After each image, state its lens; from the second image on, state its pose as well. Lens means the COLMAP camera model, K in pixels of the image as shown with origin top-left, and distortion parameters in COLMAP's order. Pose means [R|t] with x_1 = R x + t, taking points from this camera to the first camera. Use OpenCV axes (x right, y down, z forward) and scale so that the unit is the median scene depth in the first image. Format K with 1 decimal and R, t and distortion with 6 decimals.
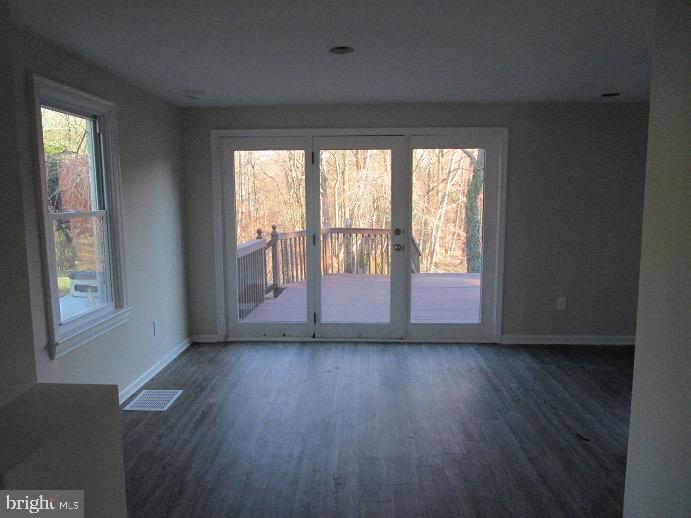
lens RADIAL K [[497.4, 0, 345.5], [0, 497.4, 257.9], [0, 0, 1]] dist [-0.019335, 0.001531]
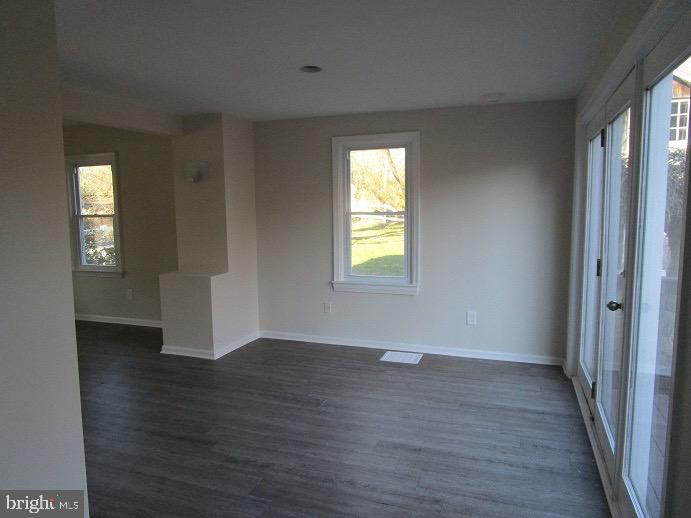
lens RADIAL K [[497.4, 0, 344.9], [0, 497.4, 259.3], [0, 0, 1]] dist [-0.019335, 0.001531]
pose [[-0.302501, 0.121737, -0.945343, 0.873622], [-0.111487, 0.980483, 0.161937, -0.164334], [0.946606, 0.154380, -0.283025, 1.190495]]
